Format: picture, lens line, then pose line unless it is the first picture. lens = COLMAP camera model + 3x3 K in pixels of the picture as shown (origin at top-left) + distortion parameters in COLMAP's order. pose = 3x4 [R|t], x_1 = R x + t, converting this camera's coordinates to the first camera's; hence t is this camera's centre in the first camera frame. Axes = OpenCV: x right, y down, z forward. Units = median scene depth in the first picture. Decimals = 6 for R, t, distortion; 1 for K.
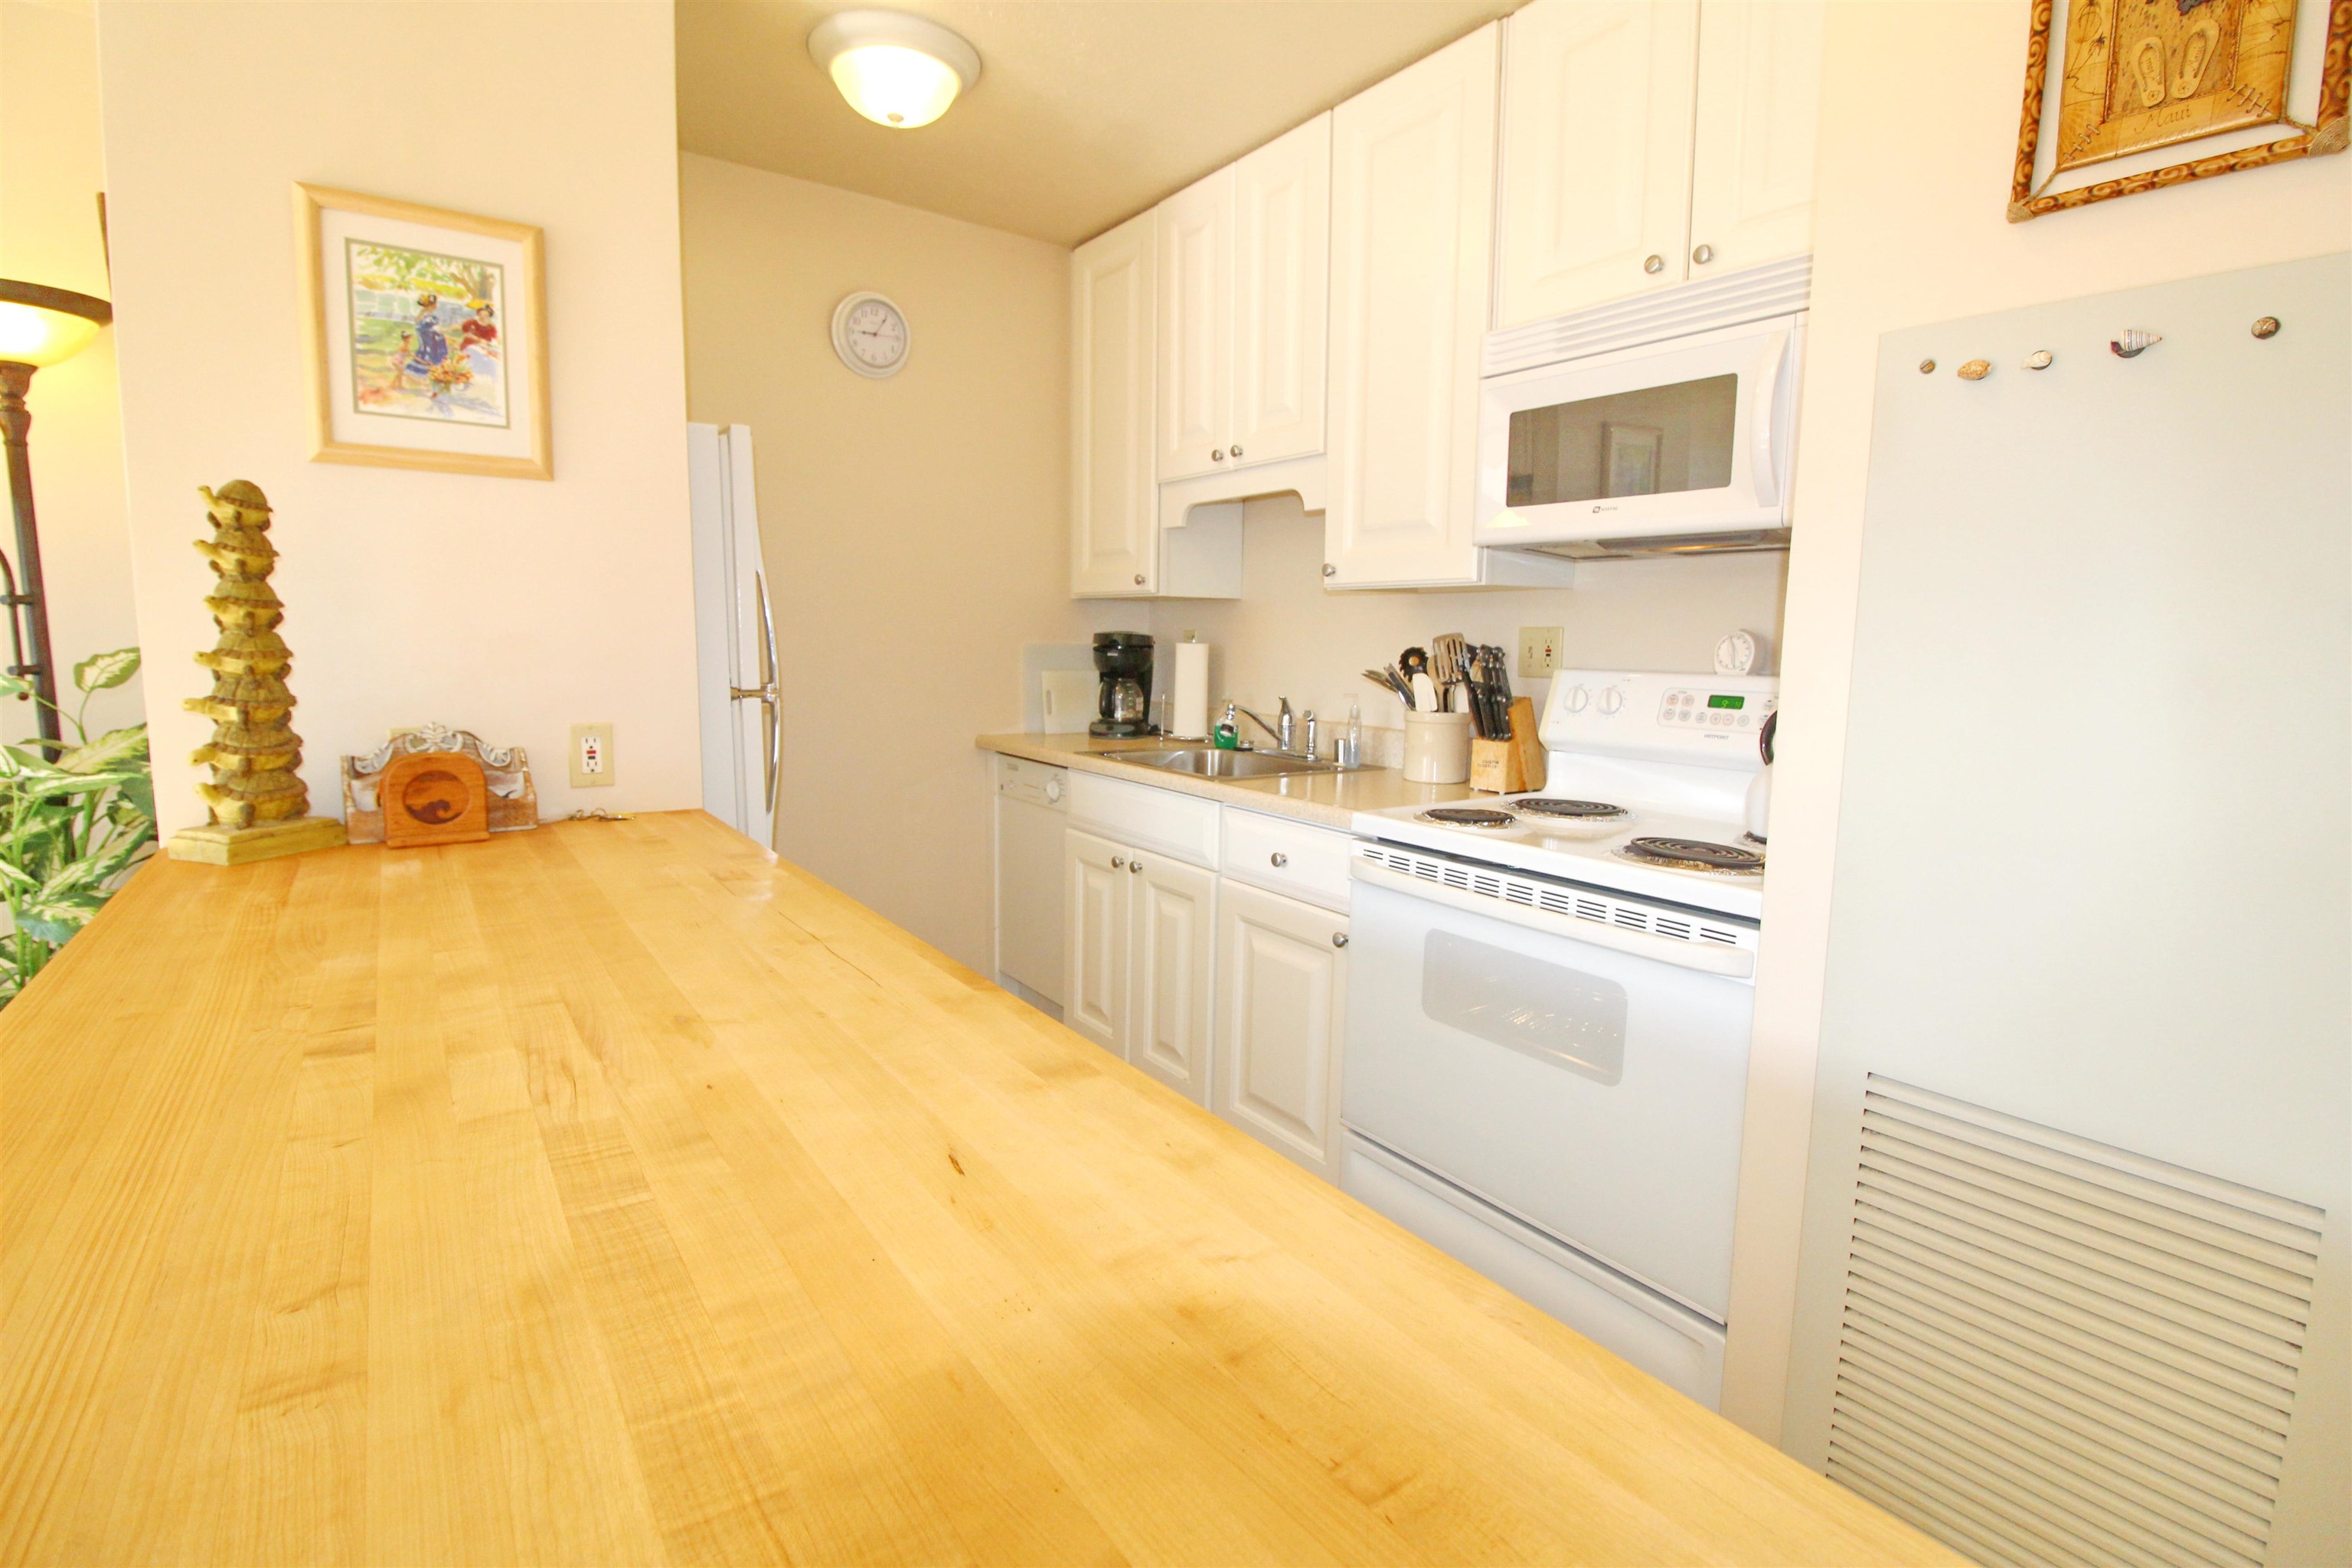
lens RADIAL K [[1089.6, 0, 1173.7], [0, 1089.6, 762.5], [0, 0, 1]] dist [0.003757, -0.015241]
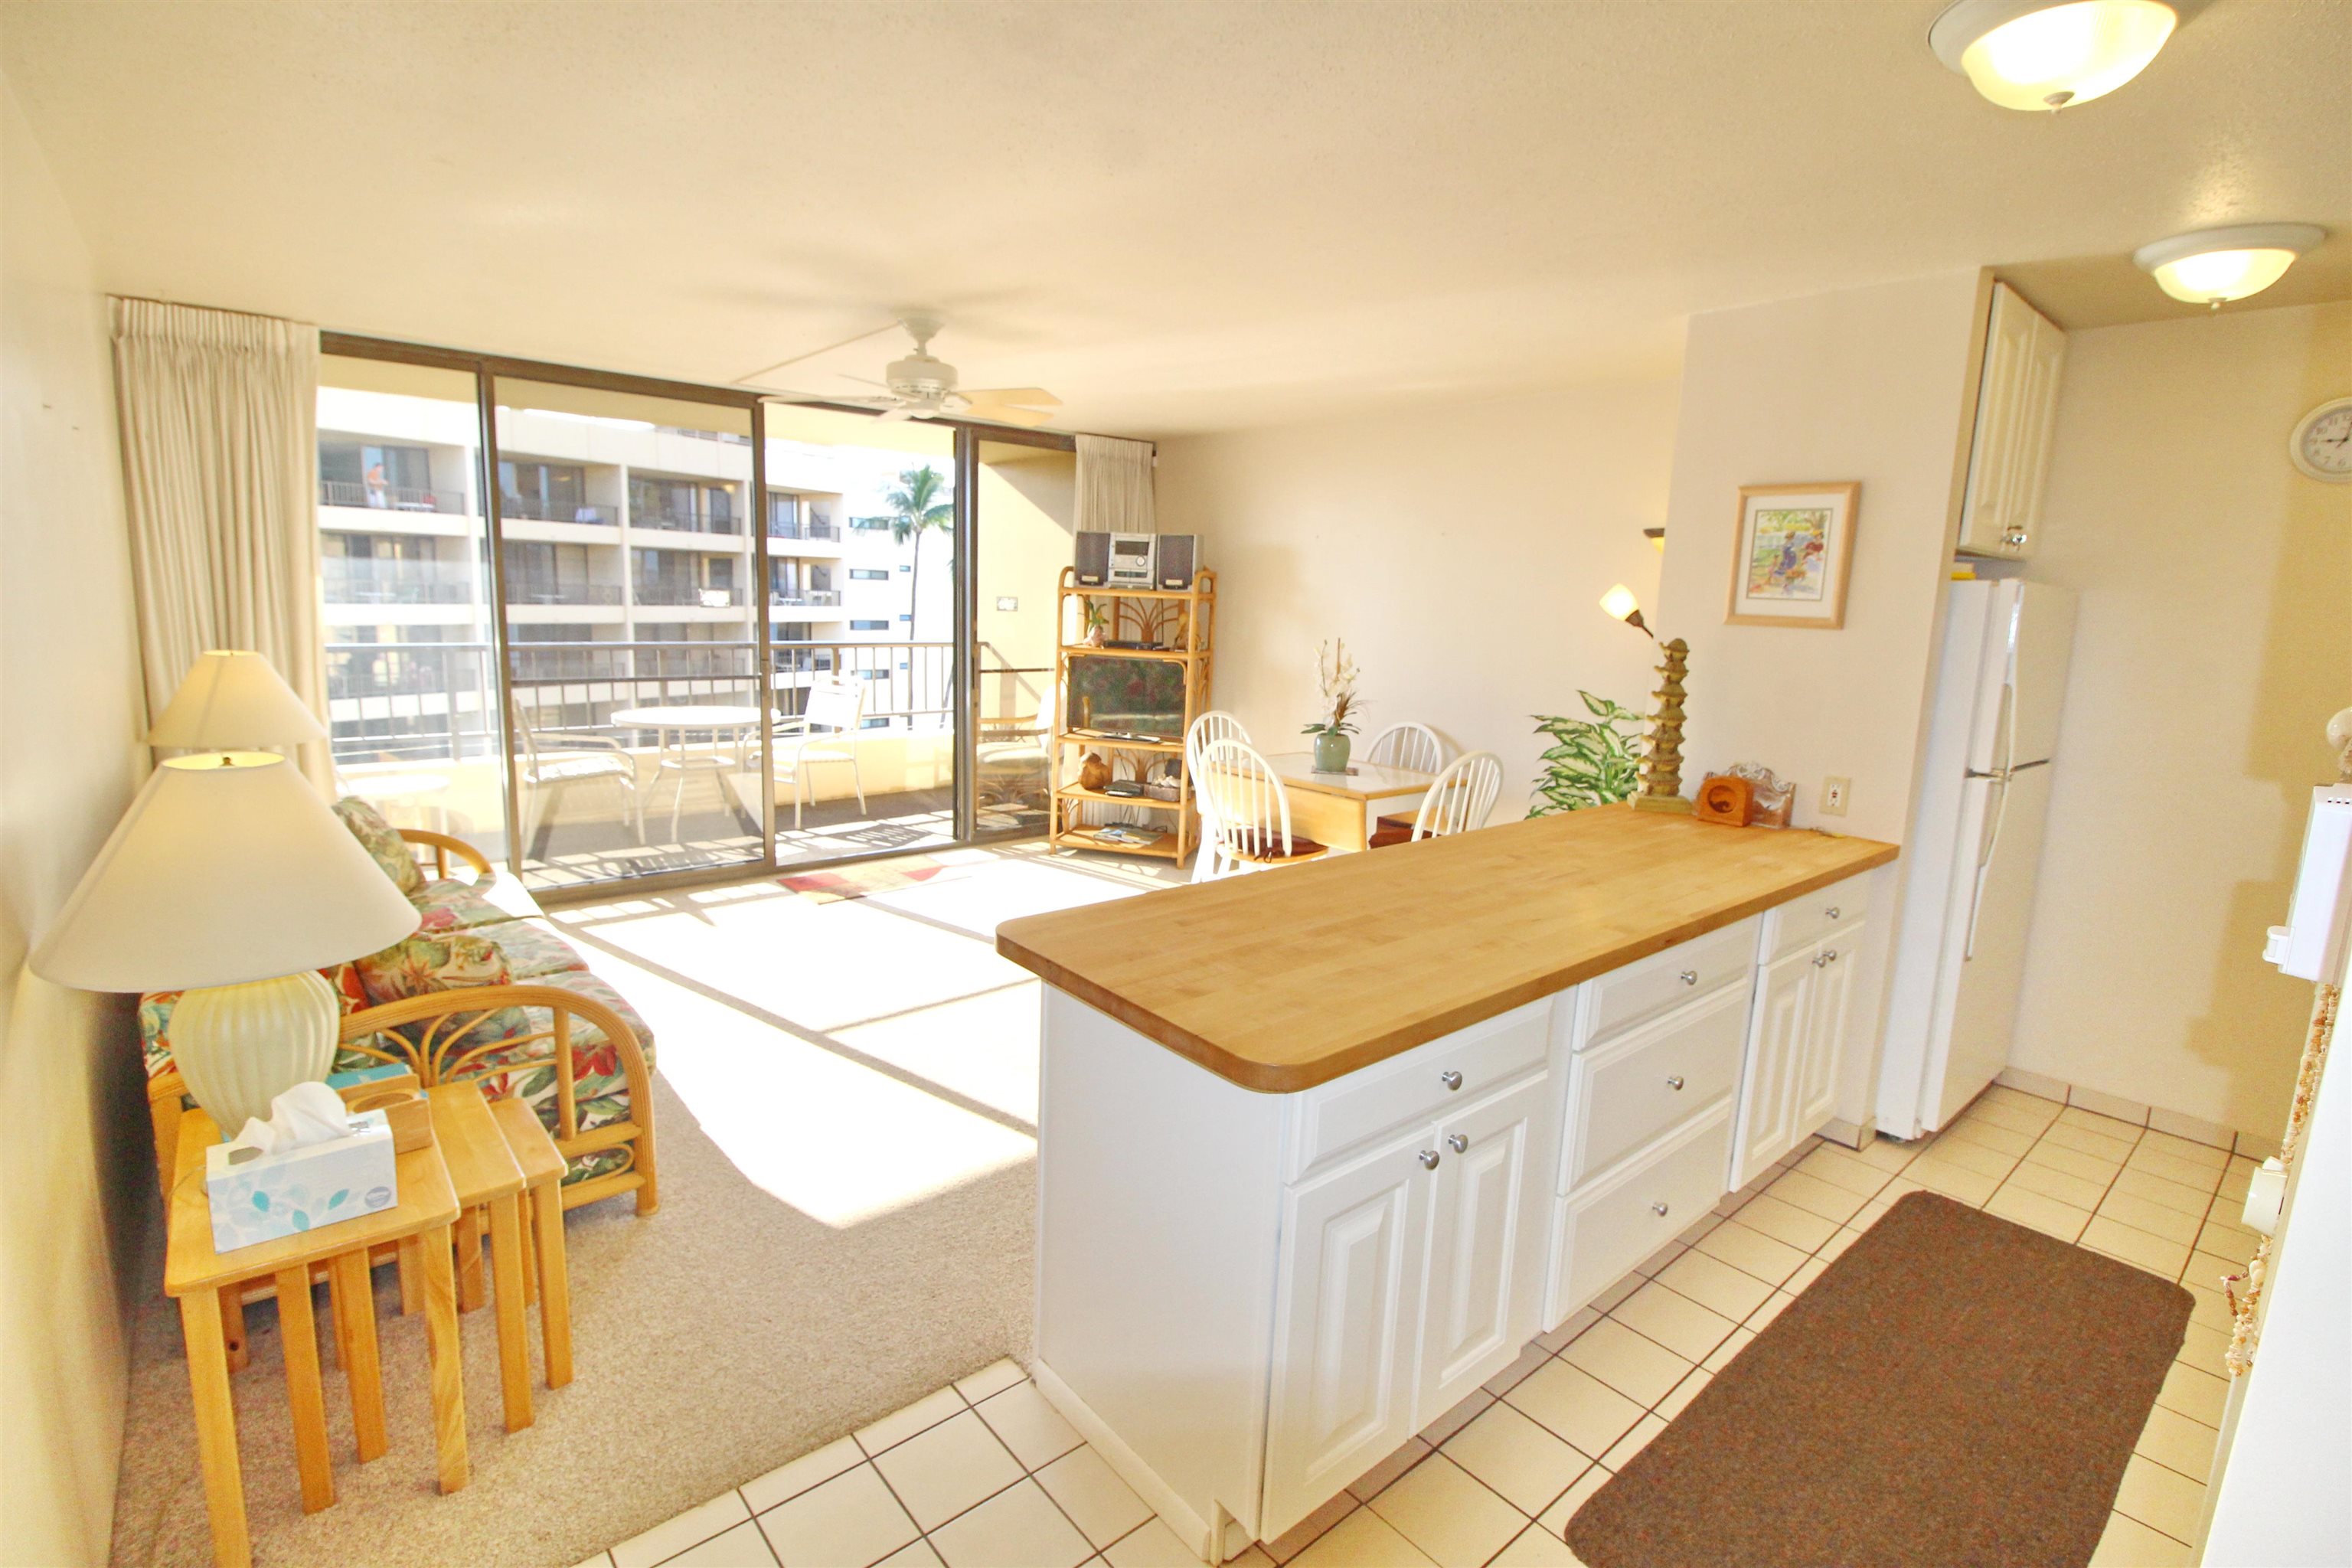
lens RADIAL K [[1089.6, 0, 1173.7], [0, 1089.6, 762.5], [0, 0, 1]] dist [0.003757, -0.015241]
pose [[0.082807, 0.141308, -0.986496, 0.920054], [-0.153504, 0.979891, 0.127477, -0.103696], [0.984672, 0.140875, 0.102833, -0.136022]]
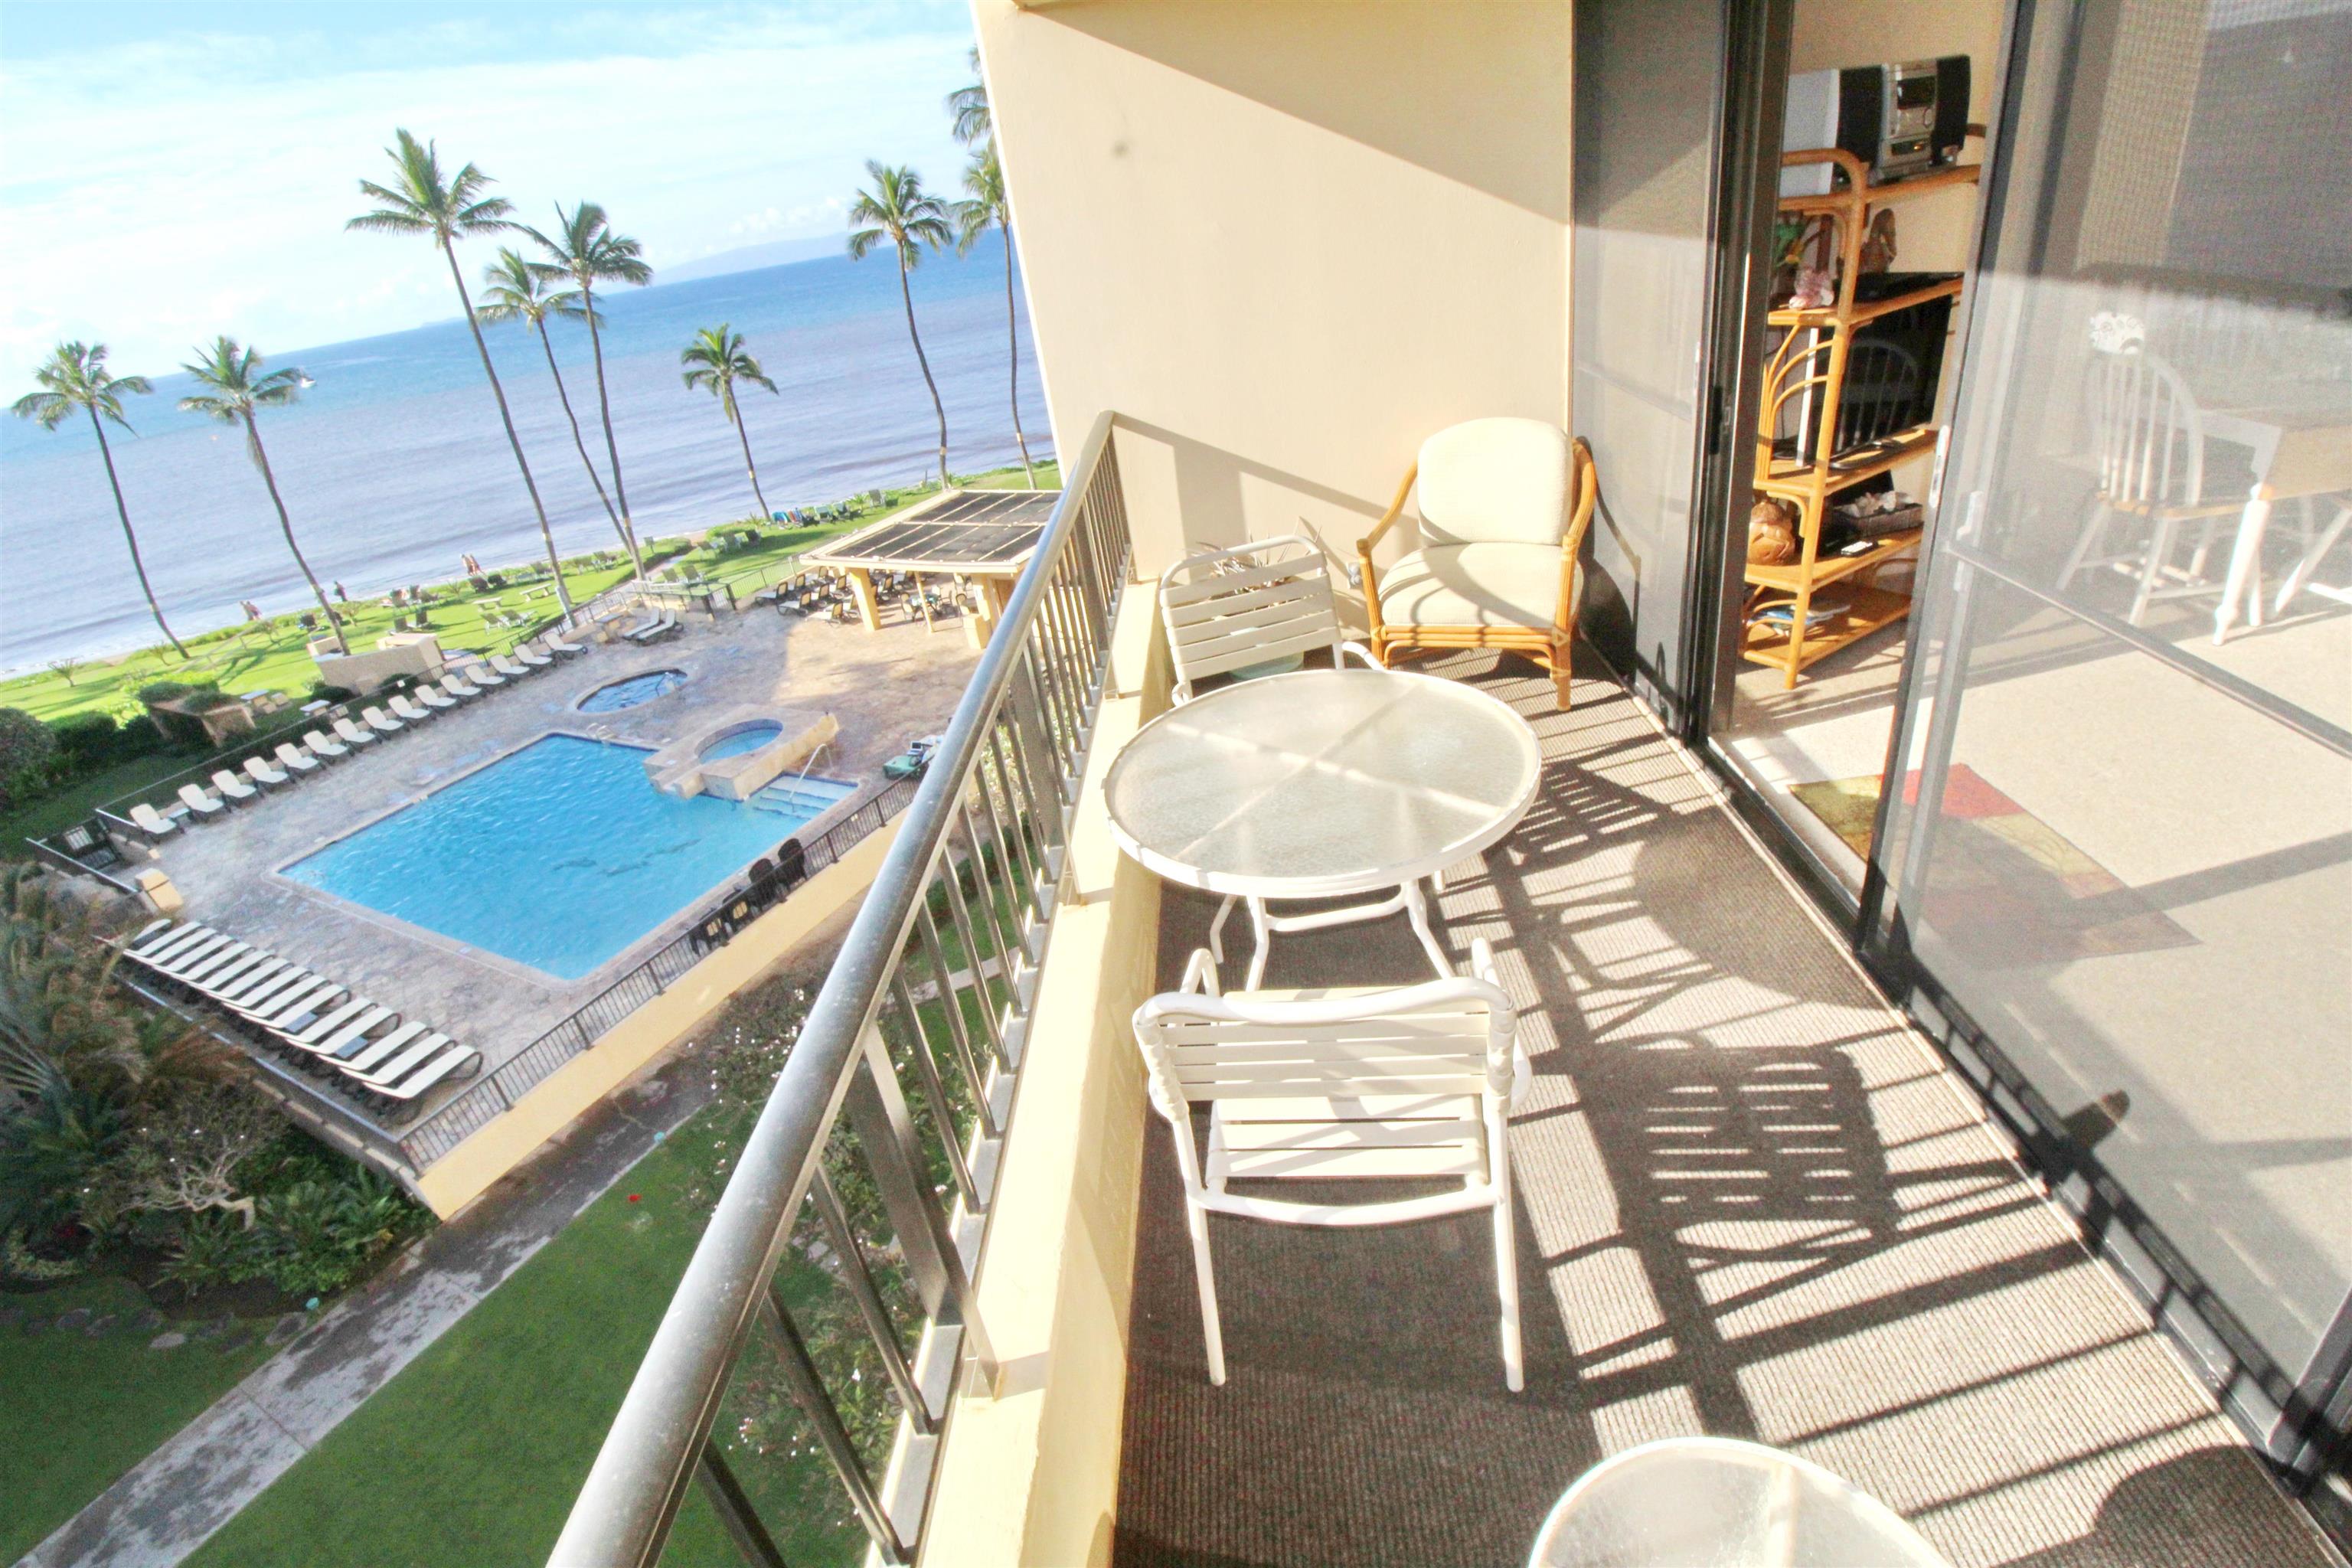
lens RADIAL K [[1125.4, 0, 1173.6], [0, 1125.4, 755.4], [0, 0, 1]] dist [0.003501, -0.017656]
pose [[0.786958, 0.155762, -0.597022, -1.777614], [0.082475, 0.932372, 0.351967, -0.041352], [0.611470, -0.326222, 0.720891, -2.144848]]
